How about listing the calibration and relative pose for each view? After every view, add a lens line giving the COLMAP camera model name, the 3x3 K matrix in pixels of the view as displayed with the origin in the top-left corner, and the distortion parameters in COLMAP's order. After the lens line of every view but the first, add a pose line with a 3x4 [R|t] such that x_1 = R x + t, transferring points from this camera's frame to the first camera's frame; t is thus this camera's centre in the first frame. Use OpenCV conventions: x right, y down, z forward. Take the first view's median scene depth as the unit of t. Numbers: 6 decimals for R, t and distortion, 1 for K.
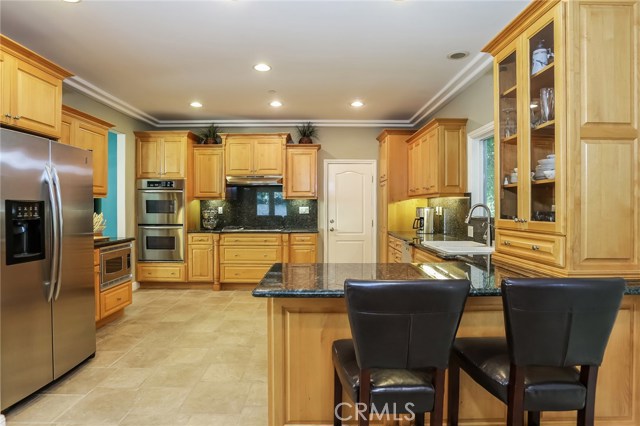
lens RADIAL K [[299.2, 0, 316.3], [0, 299.2, 210.2], [0, 0, 1]] dist [-0.021085, 0.000756]
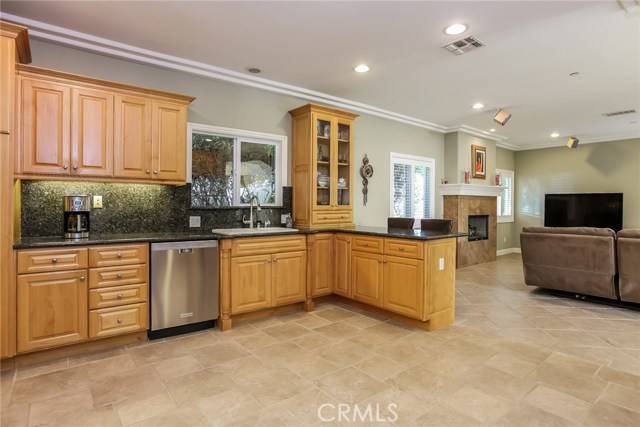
lens RADIAL K [[360.4, 0, 320.0], [0, 360.4, 213.5], [0, 0, 1]] dist [-0.000455, 0.000327]
pose [[-0.602025, -0.019386, 0.798242, -1.041775], [-0.006824, 0.999794, 0.019134, 0.037373], [-0.798448, 0.006072, -0.602033, 2.139681]]
